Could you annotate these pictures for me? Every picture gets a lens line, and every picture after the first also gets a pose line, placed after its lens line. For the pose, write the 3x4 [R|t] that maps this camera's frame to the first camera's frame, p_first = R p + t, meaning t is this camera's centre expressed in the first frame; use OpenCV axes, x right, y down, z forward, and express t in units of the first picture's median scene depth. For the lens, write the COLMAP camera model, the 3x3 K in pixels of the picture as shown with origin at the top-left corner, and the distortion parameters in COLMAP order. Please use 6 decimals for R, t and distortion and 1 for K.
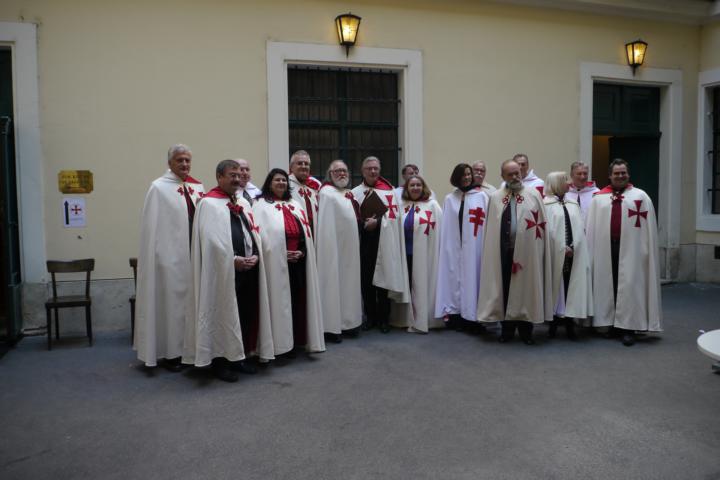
lens RADIAL K [[571.4, 0, 363.8], [0, 571.4, 233.4], [0, 0, 1]] dist [-0.043858, 0.016659]
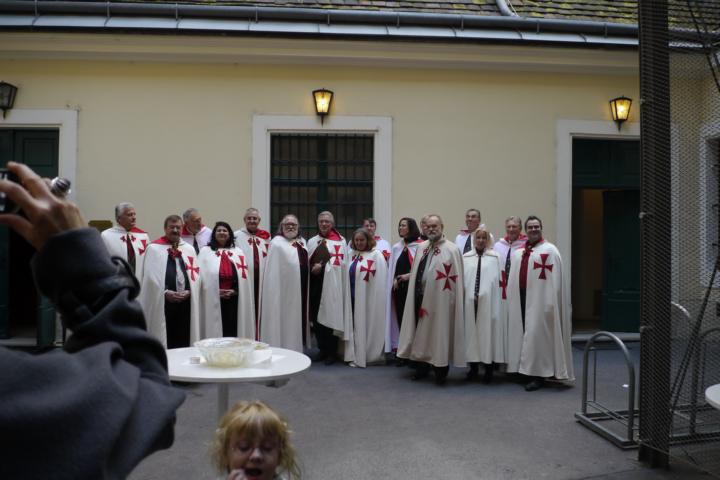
lens RADIAL K [[571.4, 0, 361.9], [0, 571.4, 239.0], [0, 0, 1]] dist [-0.043858, 0.016659]
pose [[0.972694, 0.015103, -0.231599, 0.360698], [-0.031977, 0.997085, -0.069282, -0.000557], [0.229877, 0.074796, 0.970341, -0.103956]]
